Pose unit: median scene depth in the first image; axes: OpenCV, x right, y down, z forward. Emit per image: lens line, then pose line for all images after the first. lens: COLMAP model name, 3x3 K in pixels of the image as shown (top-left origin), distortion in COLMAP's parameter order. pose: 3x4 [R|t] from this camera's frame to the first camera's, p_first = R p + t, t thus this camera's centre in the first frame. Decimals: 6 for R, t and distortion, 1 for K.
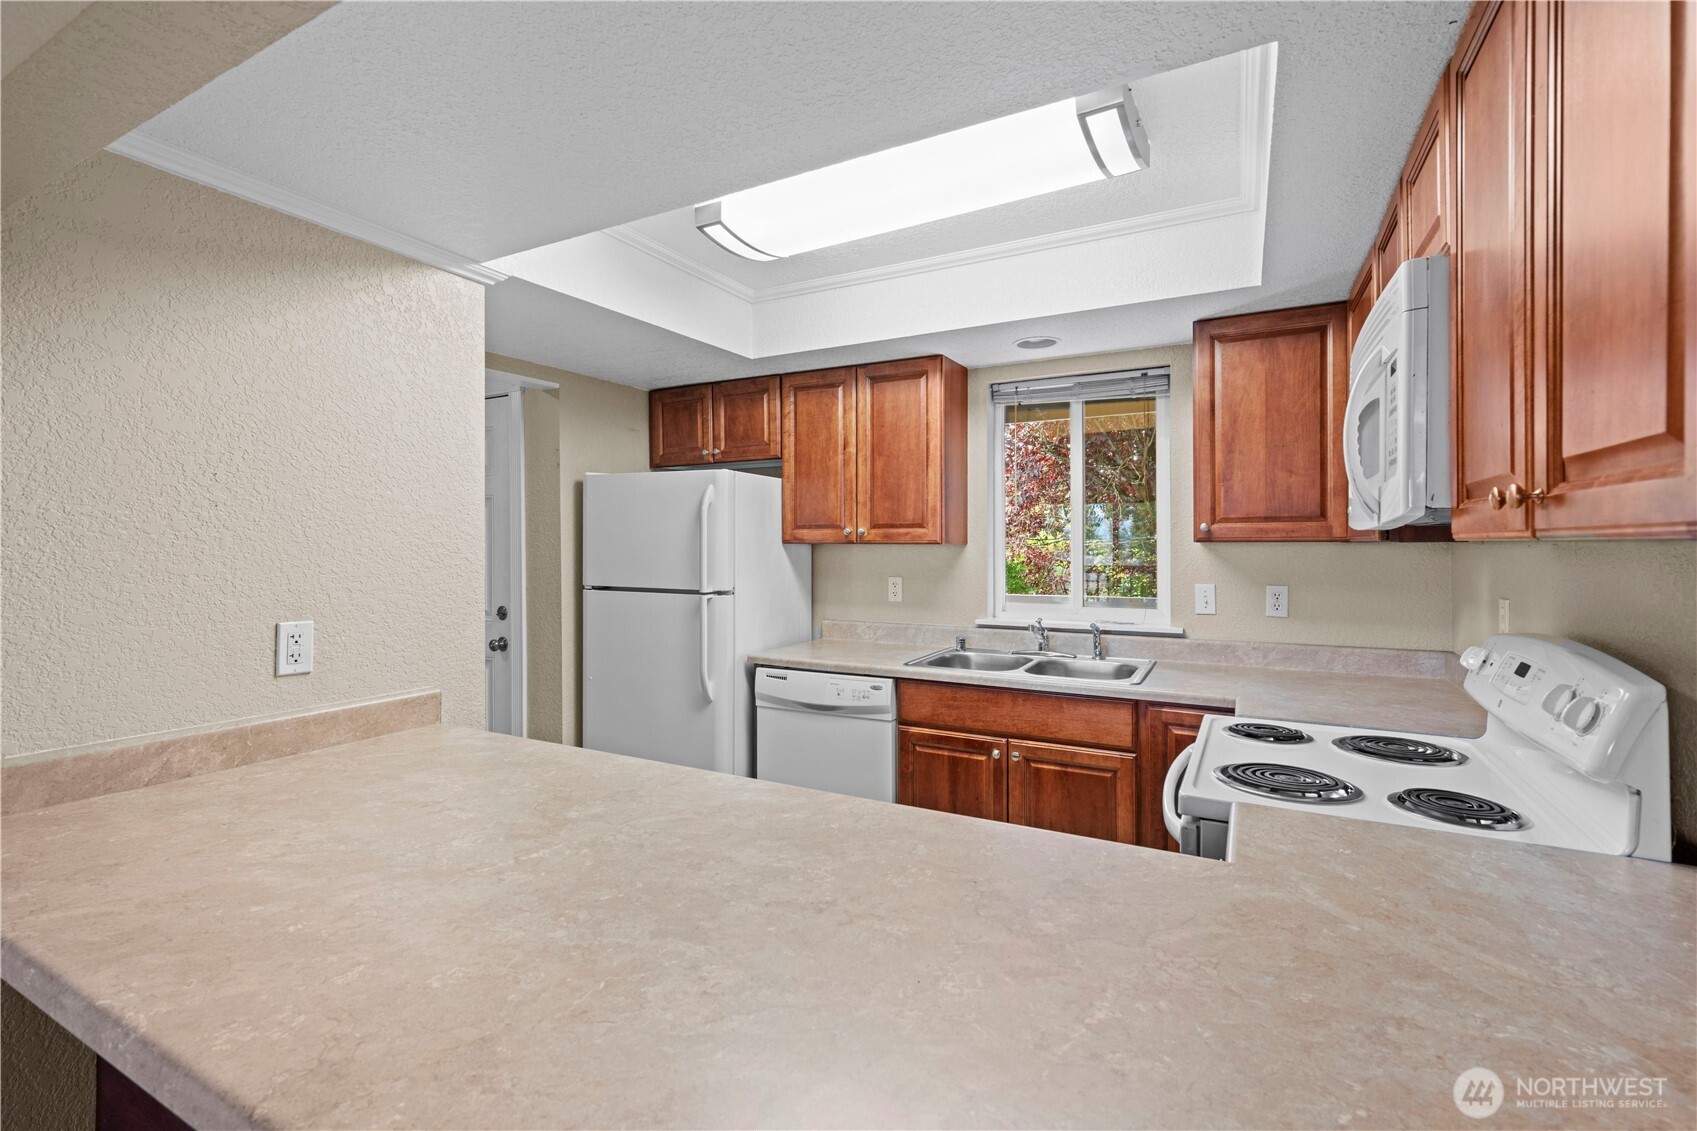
lens RADIAL K [[733.8, 0, 853.3], [0, 733.8, 542.5], [0, 0, 1]] dist [0.000693, -0.000111]
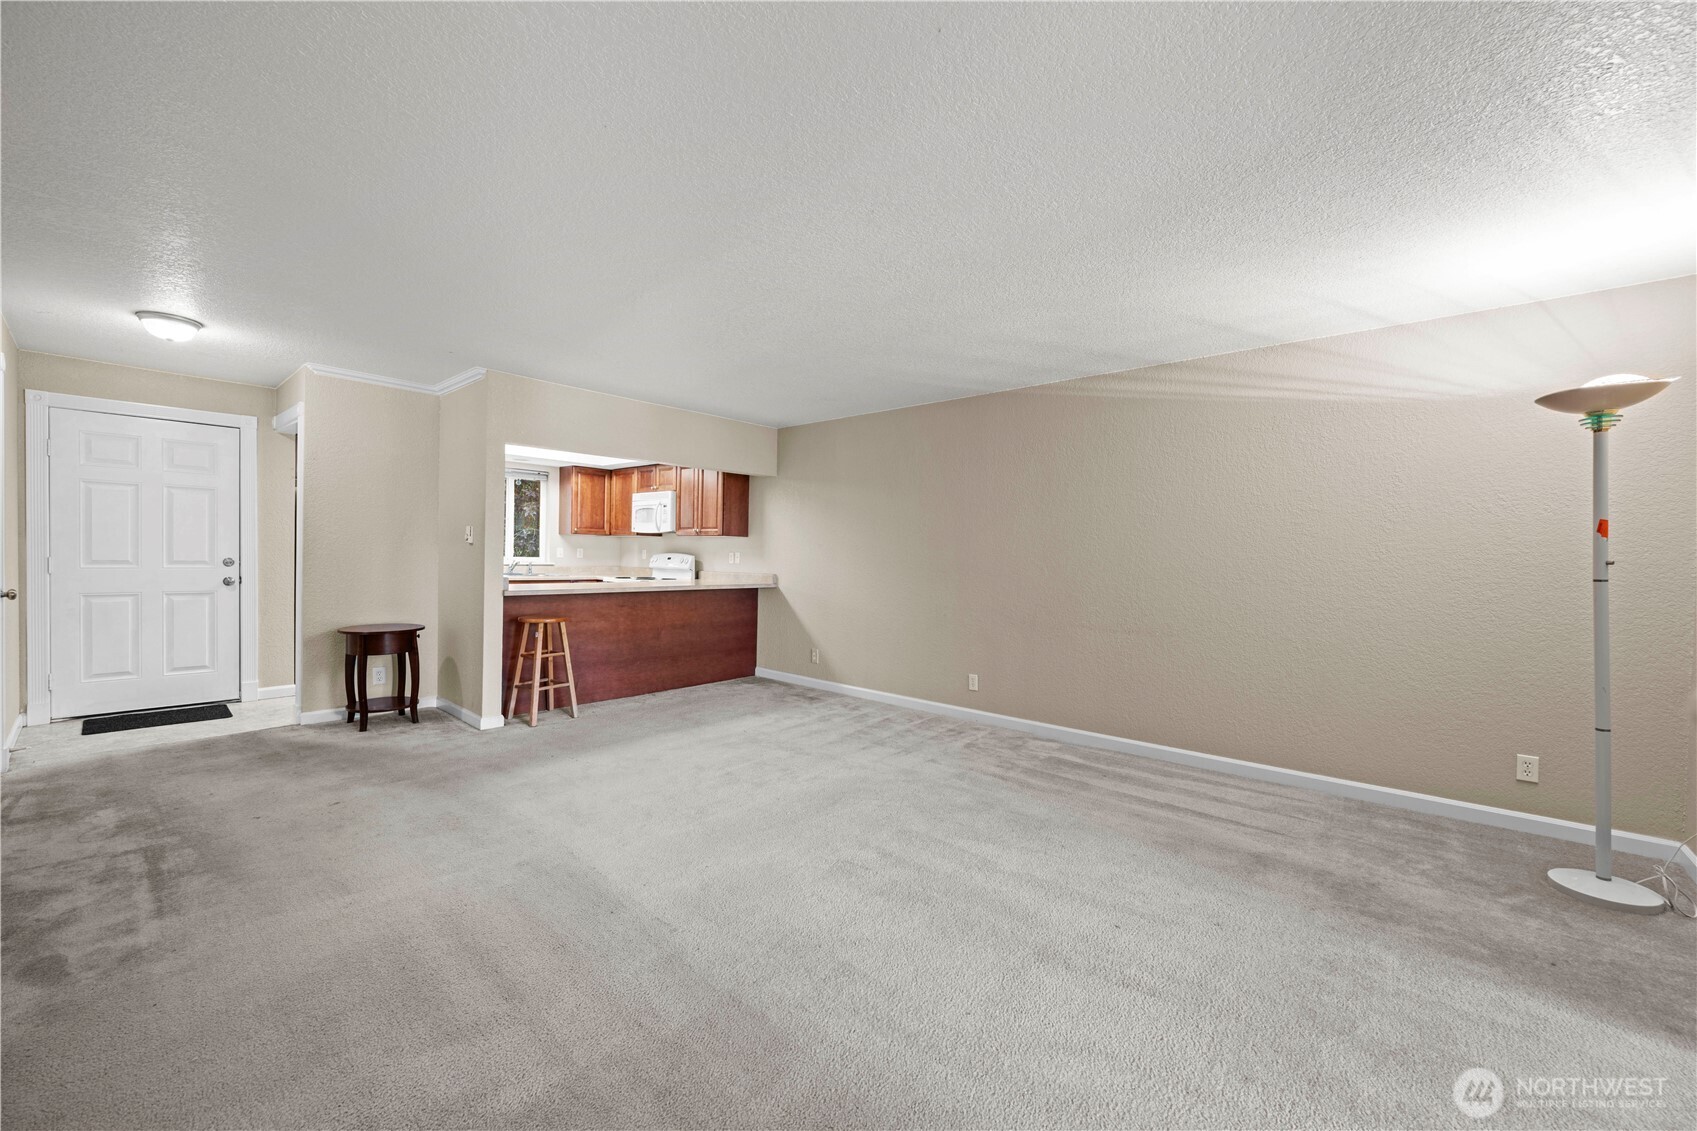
lens RADIAL K [[673.9, 0, 859.7], [0, 673.9, 562.1], [0, 0, 1]] dist [-0.001124, 0.000177]
pose [[0.216462, -0.003060, 0.976286, -1.875004], [-0.024957, 0.999651, 0.008667, 0.057402], [-0.975972, -0.026241, 0.216310, -0.766011]]
